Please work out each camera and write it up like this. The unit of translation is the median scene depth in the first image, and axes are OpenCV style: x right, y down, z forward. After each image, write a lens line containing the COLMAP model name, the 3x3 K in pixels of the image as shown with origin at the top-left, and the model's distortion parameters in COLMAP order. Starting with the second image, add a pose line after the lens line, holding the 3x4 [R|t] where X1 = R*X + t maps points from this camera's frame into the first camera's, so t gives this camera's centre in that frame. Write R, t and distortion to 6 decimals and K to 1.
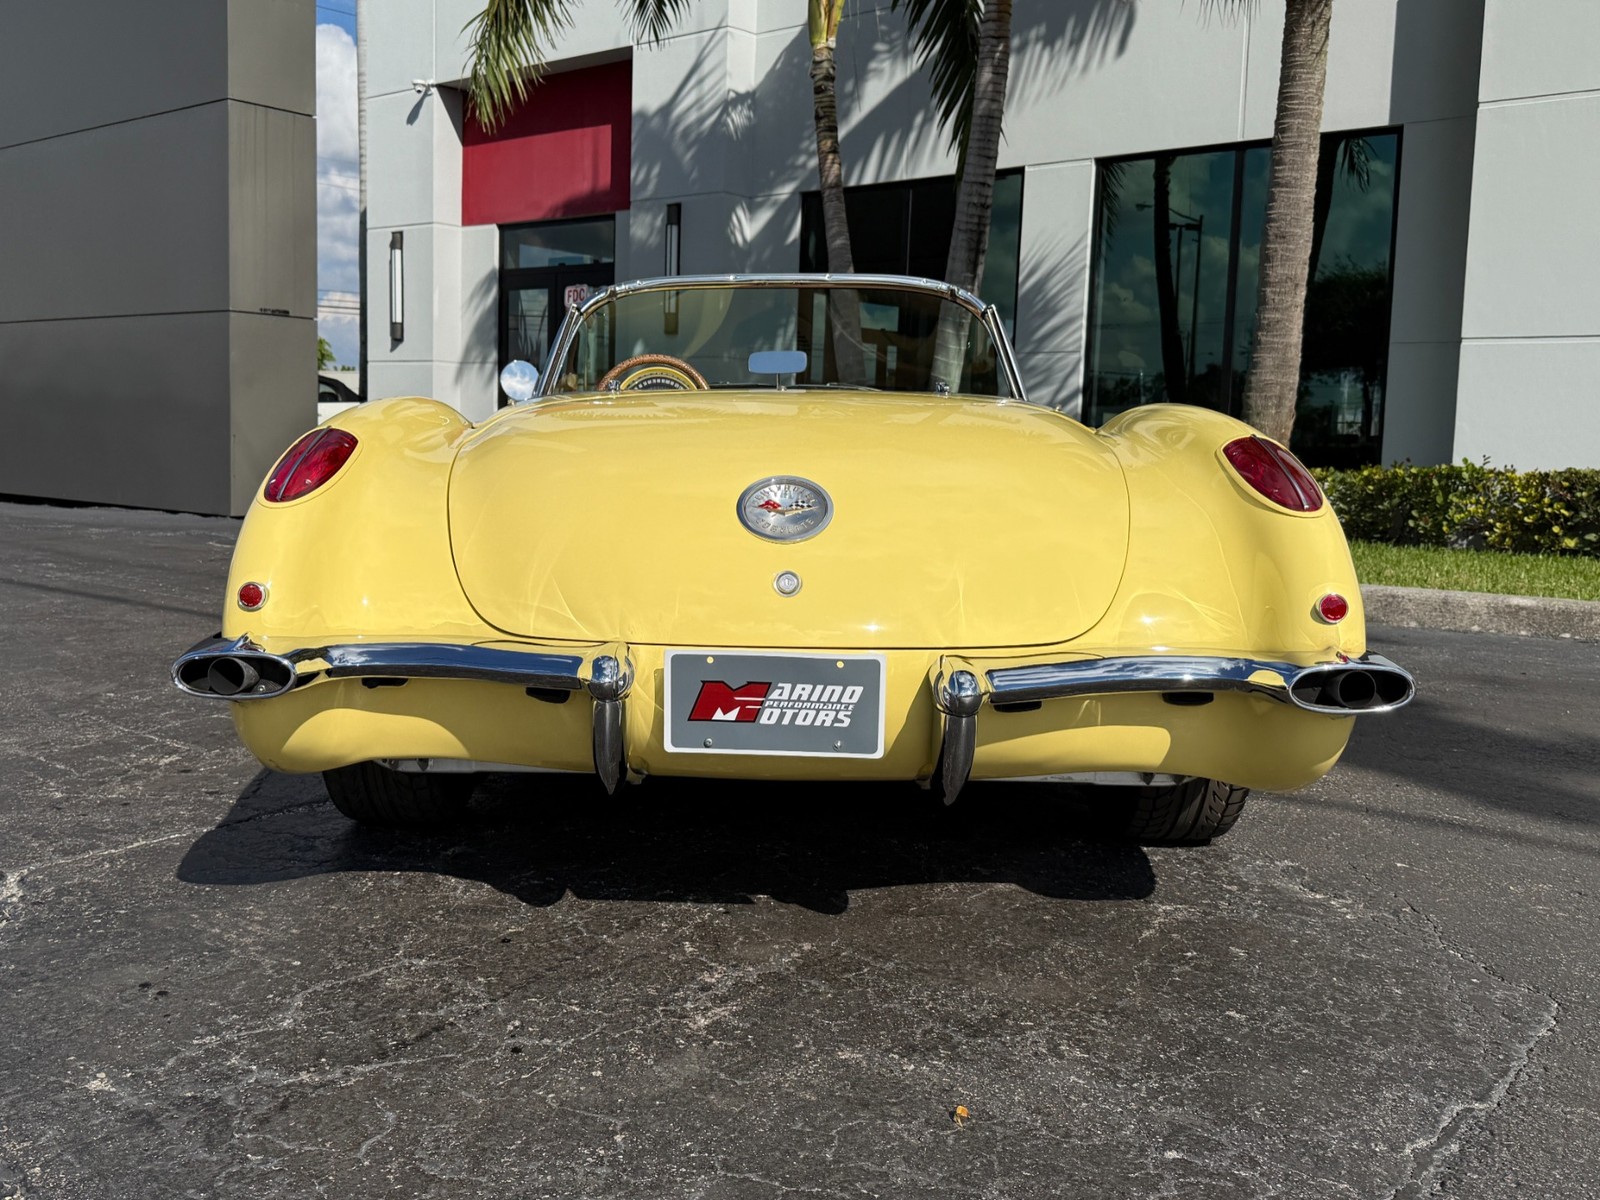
lens RADIAL K [[1465.7, 0, 712.8], [0, 1465.7, 570.6], [0, 0, 1]] dist [0.179842, -0.395827]
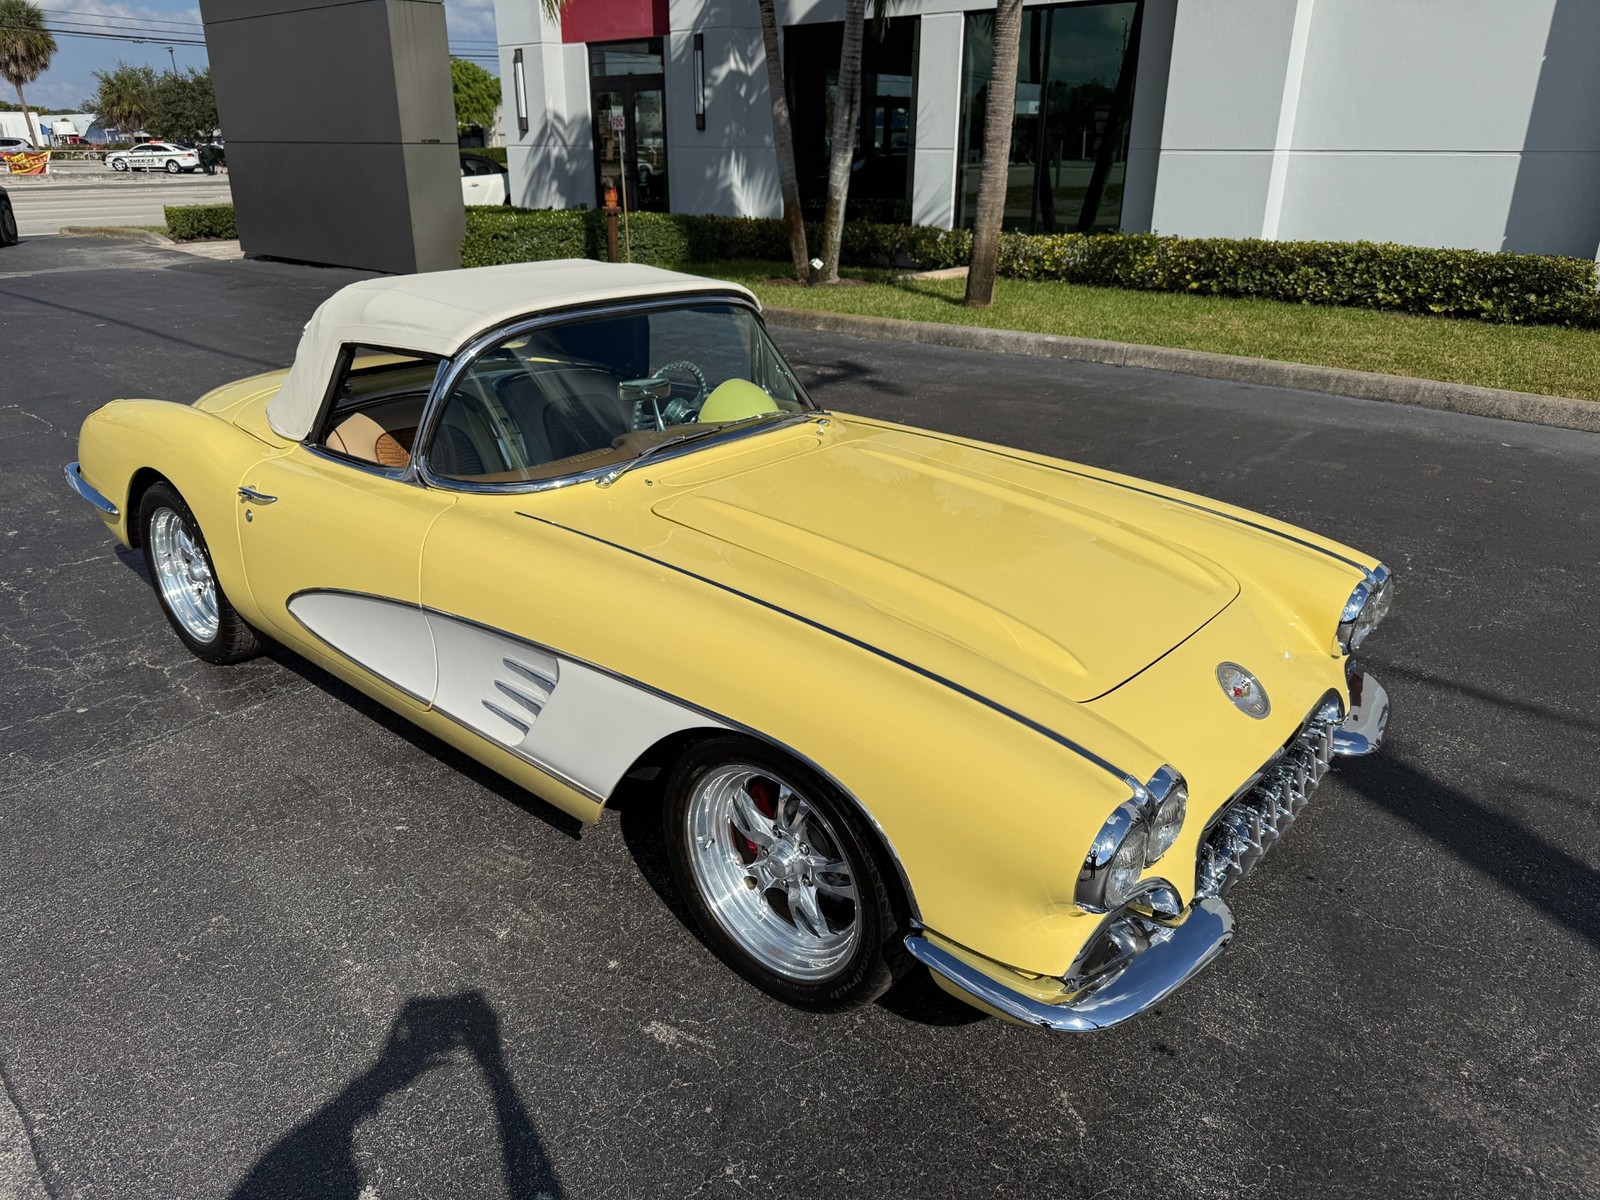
lens RADIAL K [[1118.1, 0, 790.6], [0, 1118.1, 613.8], [0, 0, 1]] dist [0.043025, -0.057693]
pose [[0.999290, -0.008928, -0.036606, 0.352310], [0.019433, 0.954461, 0.297702, -0.116292], [0.032281, -0.298202, 0.953957, -0.776991]]
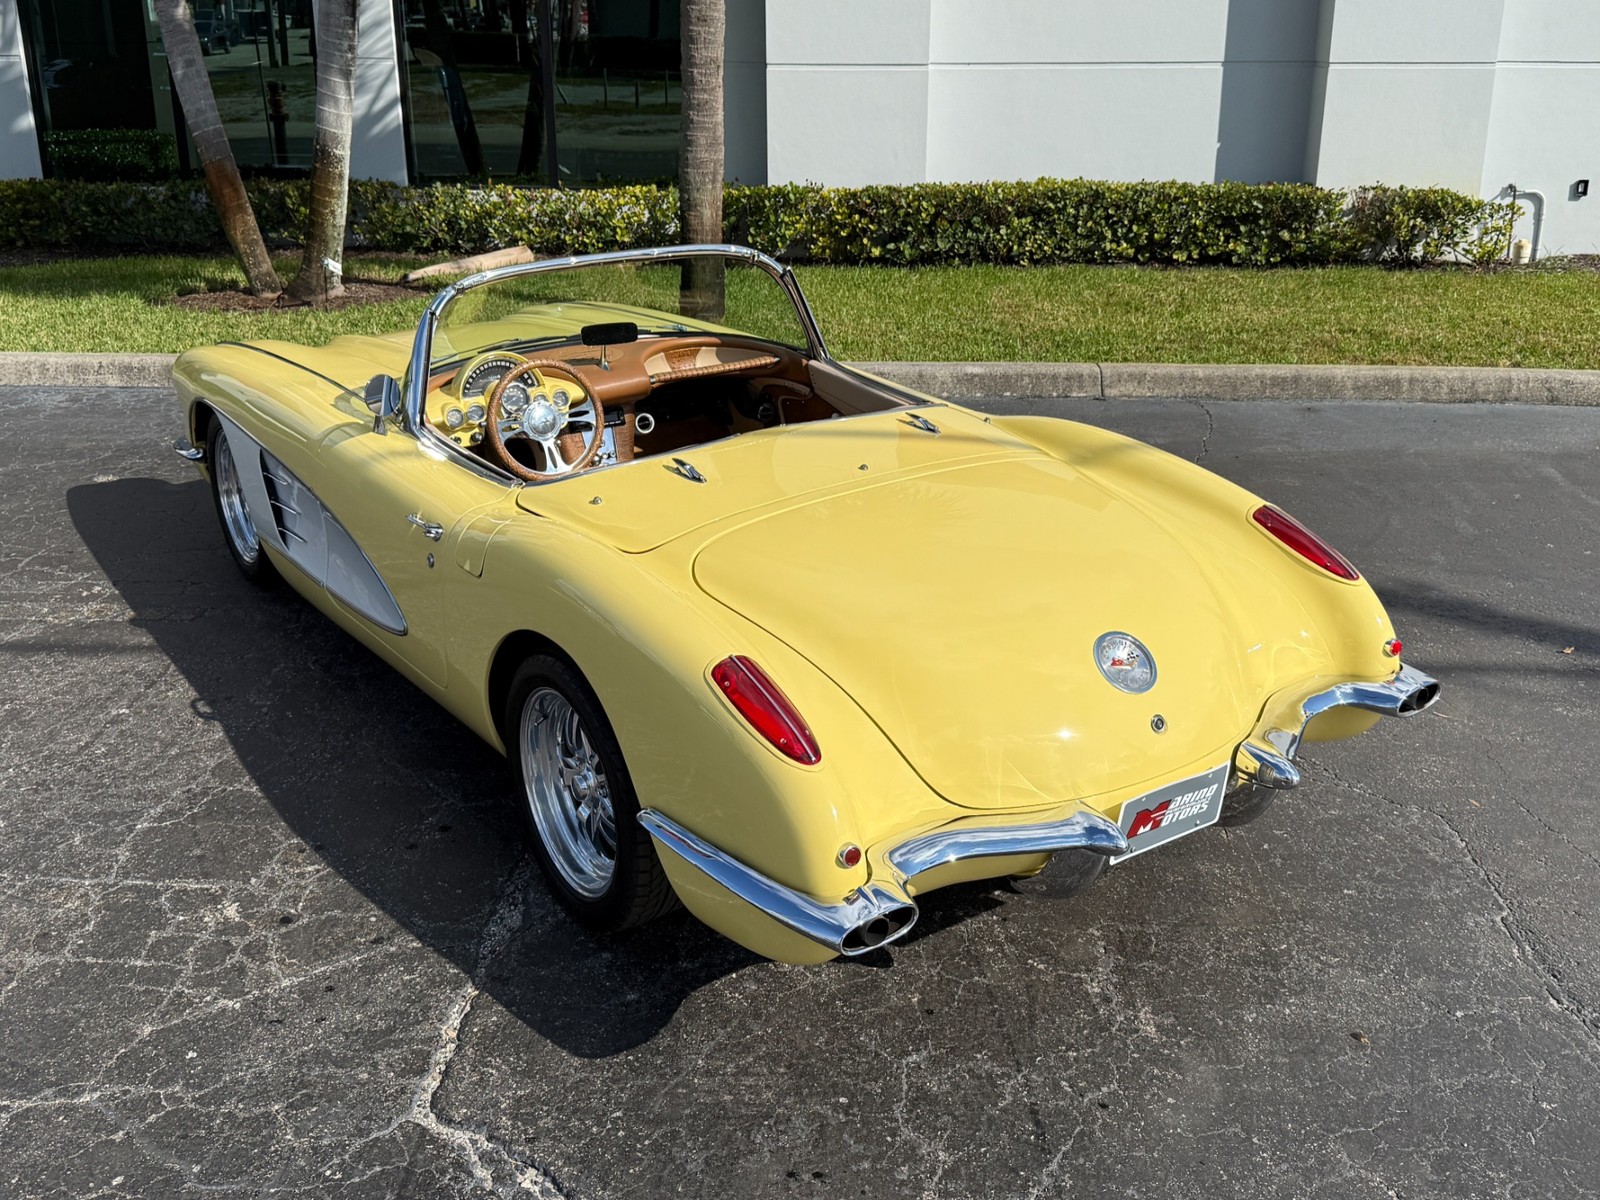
lens RADIAL K [[1517.3, 0, 829.9], [0, 1517.3, 521.9], [0, 0, 1]] dist [0.198831, -0.446084]
pose [[0.789228, -0.212523, 0.576154, -0.495946], [0.072744, 0.963956, 0.255924, -0.285349], [-0.609777, -0.160071, 0.776241, 0.042183]]
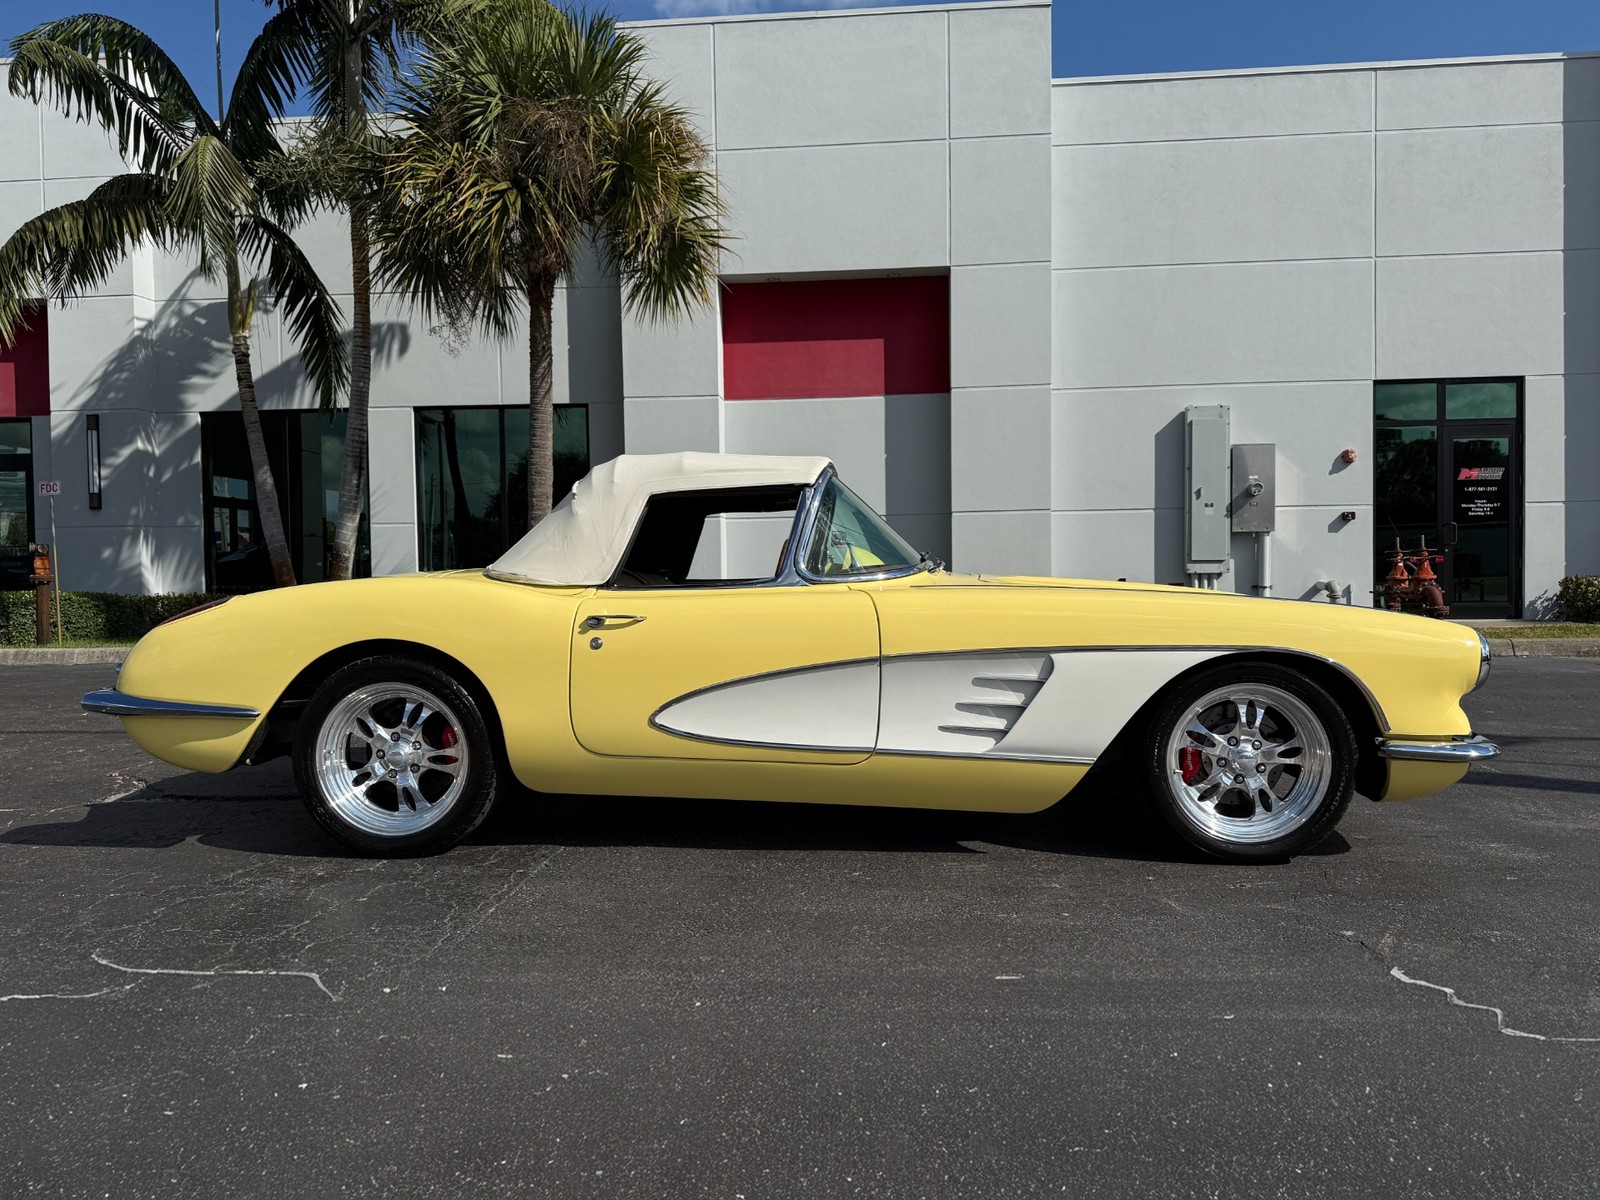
lens RADIAL K [[1133.5, 0, 789.4], [0, 1133.5, 626.2], [0, 0, 1]] dist [0.098474, -0.145935]
pose [[0.822567, -0.061092, 0.565377, -0.389210], [0.084011, 0.996358, -0.014567, 0.053026], [-0.562428, 0.059480, 0.824704, -0.785955]]
